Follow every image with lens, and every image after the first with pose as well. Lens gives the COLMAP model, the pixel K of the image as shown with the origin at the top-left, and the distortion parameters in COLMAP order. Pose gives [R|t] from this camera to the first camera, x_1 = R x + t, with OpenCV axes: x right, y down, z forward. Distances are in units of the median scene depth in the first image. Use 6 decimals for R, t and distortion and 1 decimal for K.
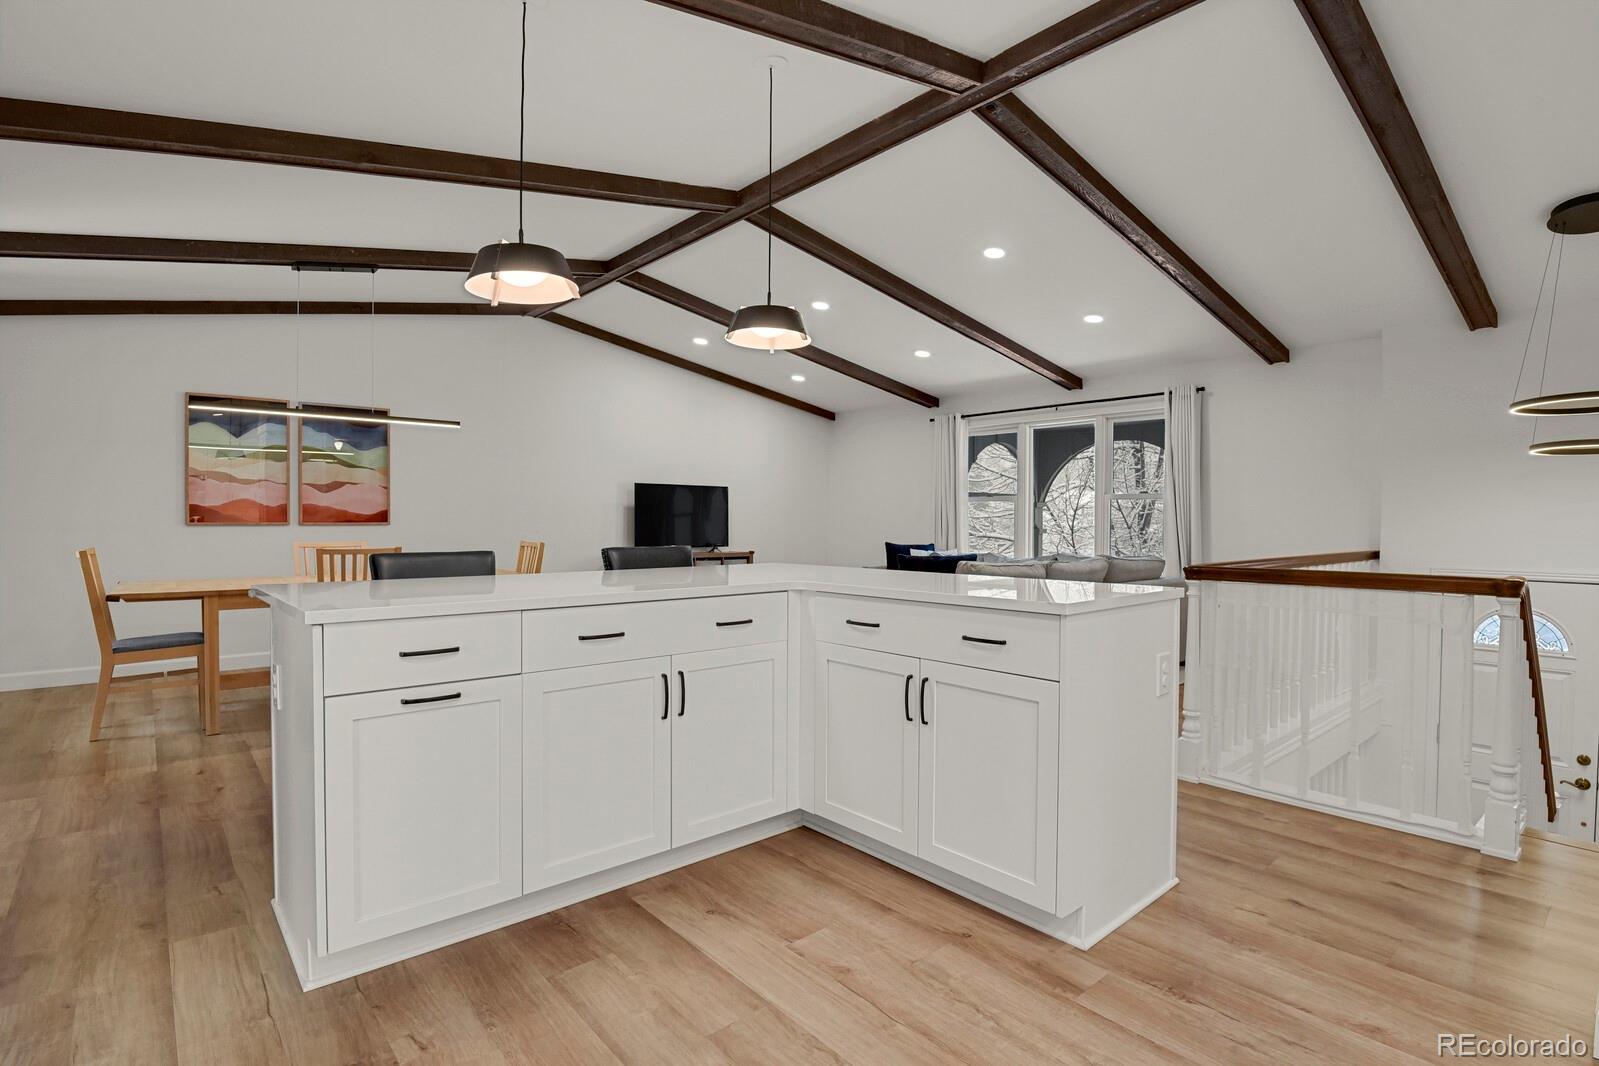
lens RADIAL K [[780.8, 0, 804.5], [0, 780.8, 527.0], [0, 0, 1]] dist [-0.018352, -0.006620]
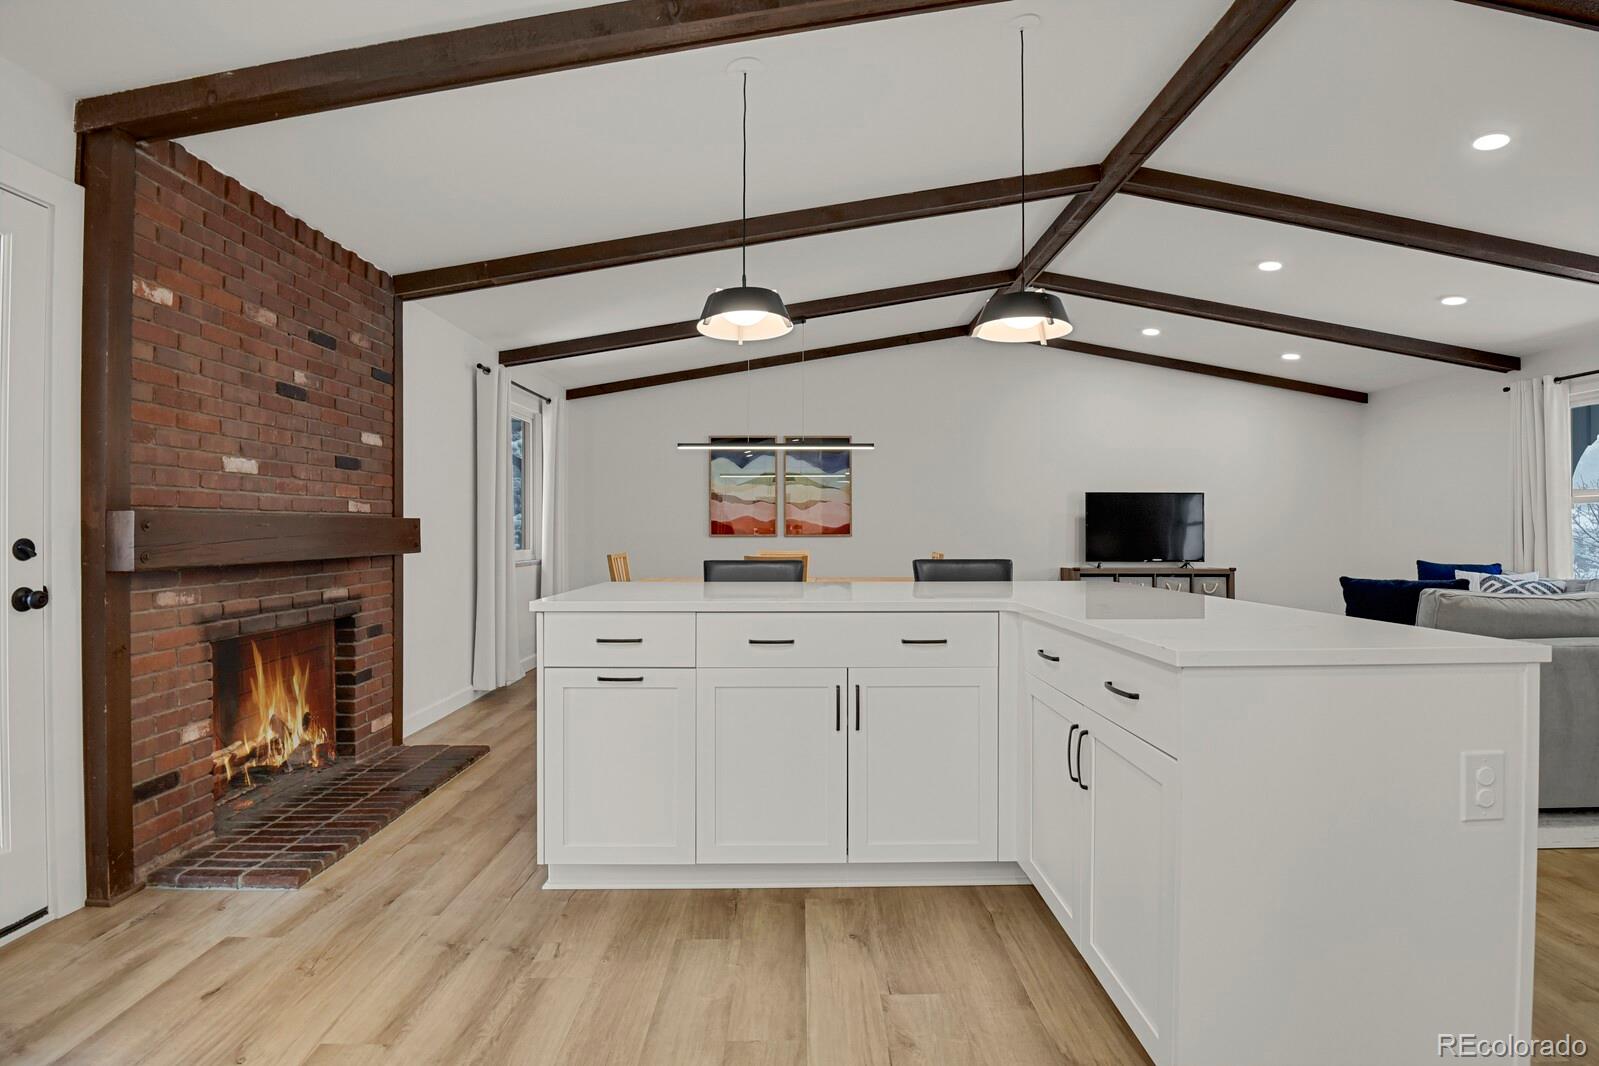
lens RADIAL K [[780.8, 0, 806.5], [0, 780.8, 528.5], [0, 0, 1]] dist [-0.018352, -0.006620]
pose [[0.761939, -0.005996, -0.647621, 0.221535], [-0.002611, 0.999921, -0.012330, -0.000696], [0.647644, 0.011085, 0.761863, 0.103421]]
